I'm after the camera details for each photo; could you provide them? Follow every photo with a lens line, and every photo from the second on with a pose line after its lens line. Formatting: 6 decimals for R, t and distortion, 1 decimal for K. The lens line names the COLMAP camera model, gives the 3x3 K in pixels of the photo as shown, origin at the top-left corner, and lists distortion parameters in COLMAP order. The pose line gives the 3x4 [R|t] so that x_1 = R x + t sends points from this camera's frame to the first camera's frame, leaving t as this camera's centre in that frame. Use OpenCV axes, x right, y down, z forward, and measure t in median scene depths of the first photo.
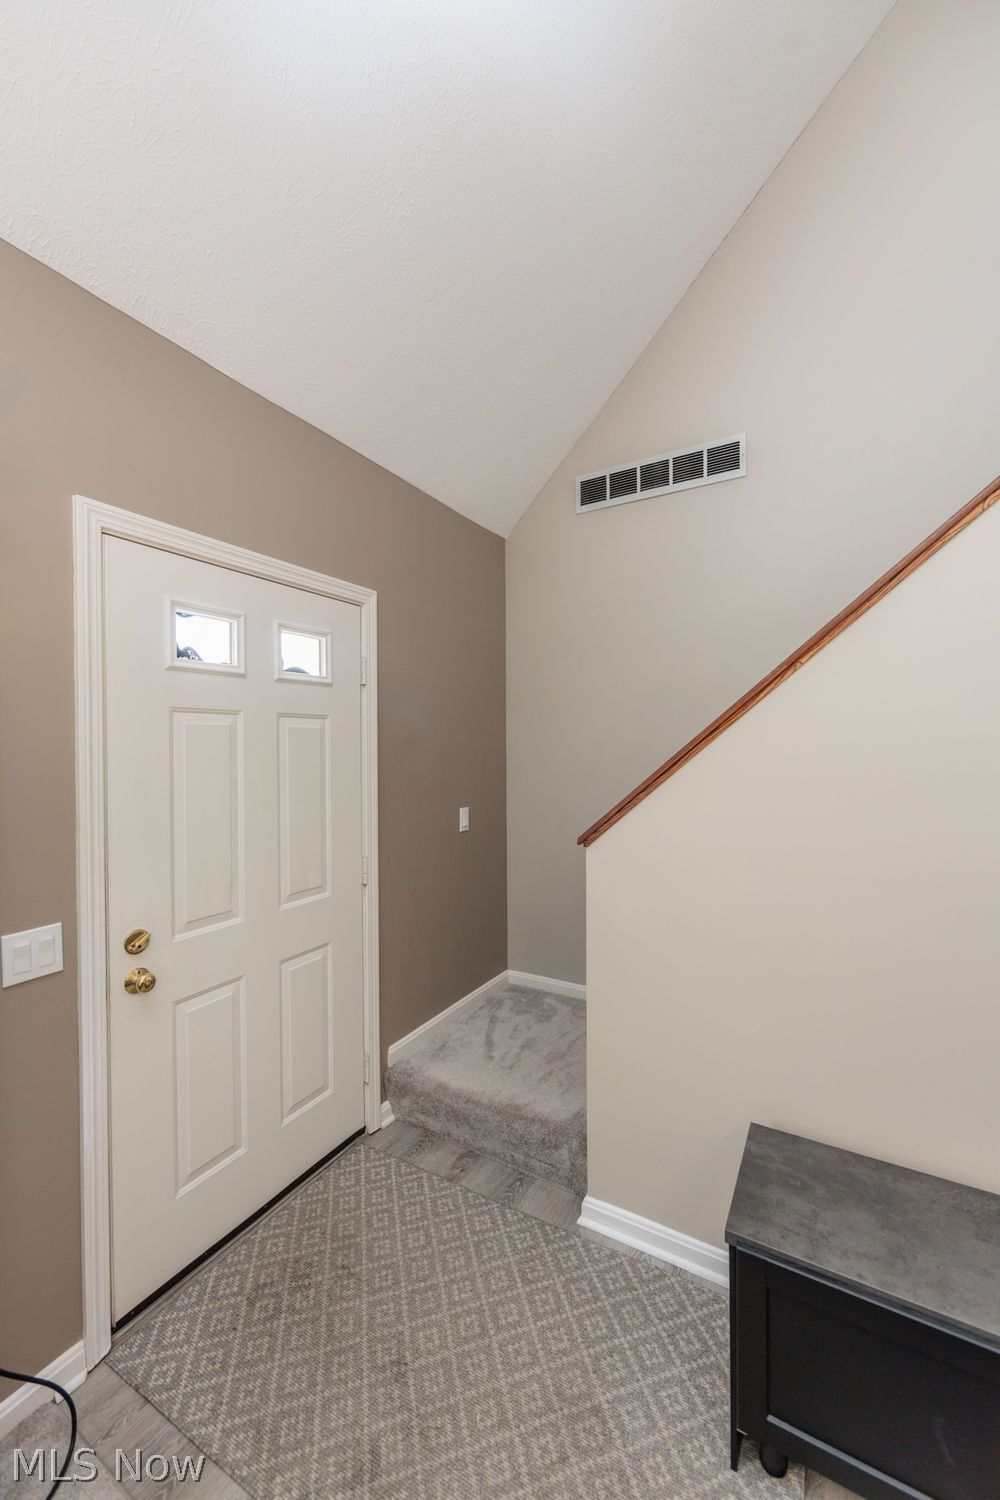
lens RADIAL K [[585.1, 0, 490.6], [0, 585.1, 750.5], [0, 0, 1]] dist [0.000916, -0.000570]
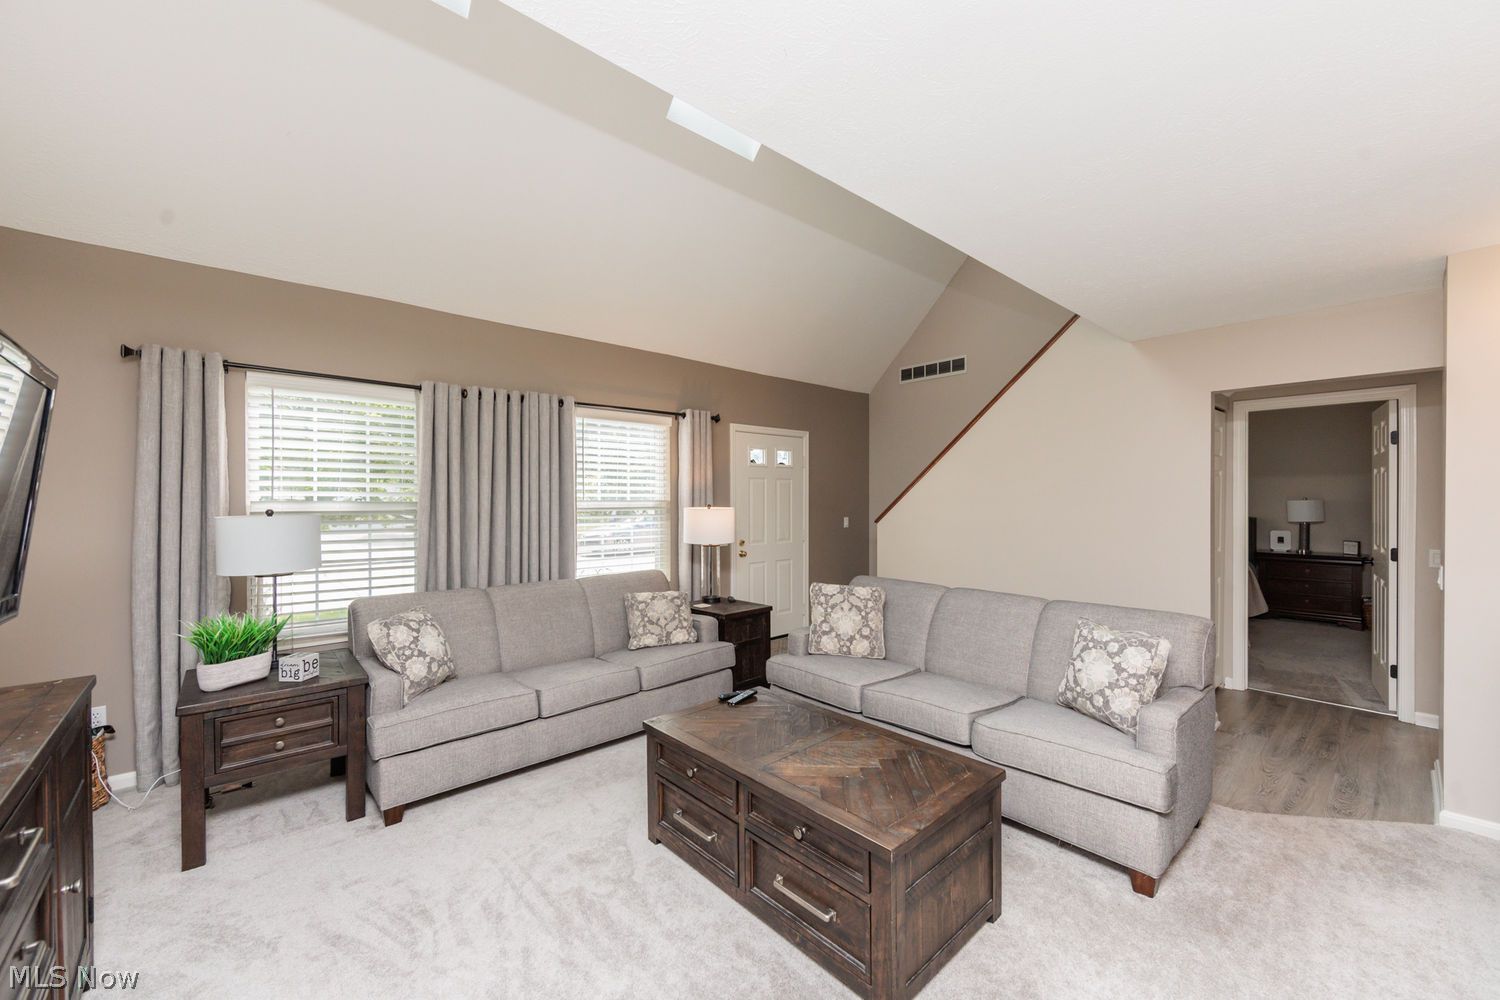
lens RADIAL K [[580.1, 0, 742.5], [0, 580.1, 499.3], [0, 0, 1]] dist [-0.001902, -0.000040]
pose [[0.952271, 0.003579, -0.305233, 0.396334], [-0.006493, 0.999943, -0.008532, 0.074463], [0.305185, 0.010107, 0.952239, -1.956858]]
